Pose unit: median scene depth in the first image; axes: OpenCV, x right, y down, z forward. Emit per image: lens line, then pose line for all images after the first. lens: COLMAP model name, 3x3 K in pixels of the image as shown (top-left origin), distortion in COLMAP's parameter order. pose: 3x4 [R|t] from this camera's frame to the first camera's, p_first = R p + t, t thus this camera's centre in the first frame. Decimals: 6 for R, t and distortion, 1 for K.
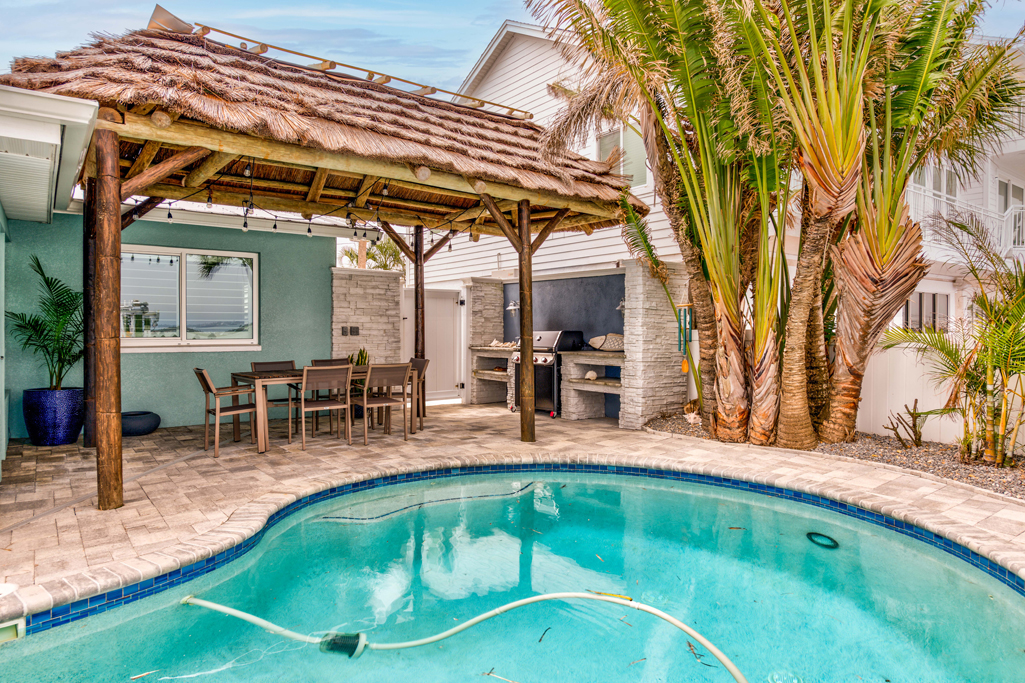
lens RADIAL K [[647.3, 0, 511.1], [0, 647.3, 328.3], [0, 0, 1]] dist [-0.002944, -0.001395]
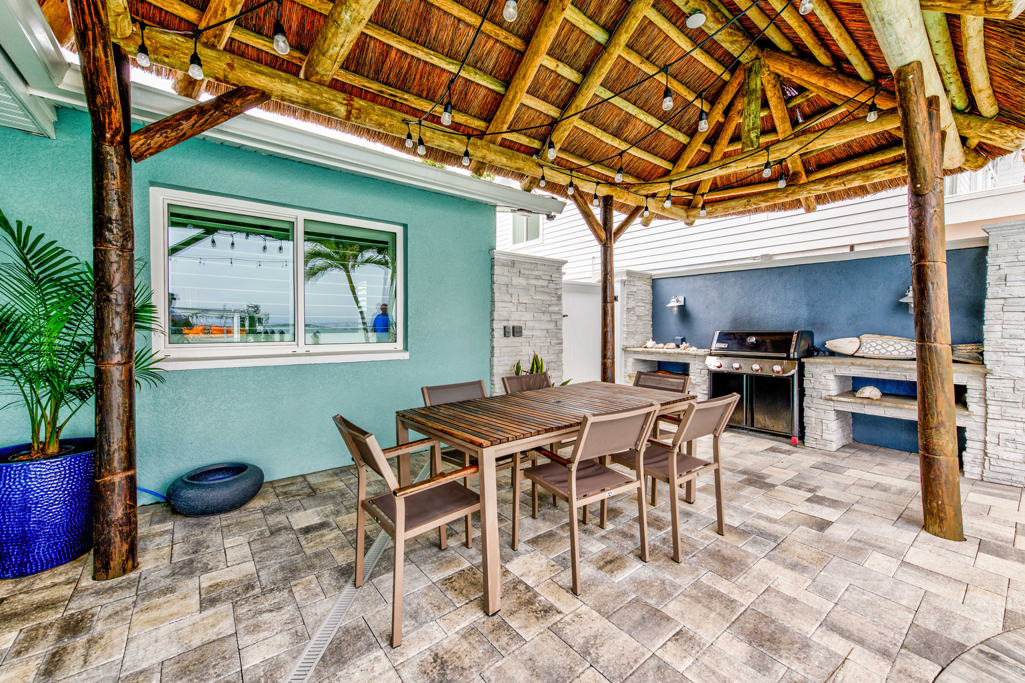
lens RADIAL K [[404.5, 0, 516.9], [0, 404.5, 327.5], [0, 0, 1]] dist [0.023873, -0.000098]
pose [[0.998676, -0.000593, 0.051434, -0.271267], [0.000322, 0.999986, 0.005271, -0.003066], [-0.051436, -0.005247, 0.998663, 0.505585]]
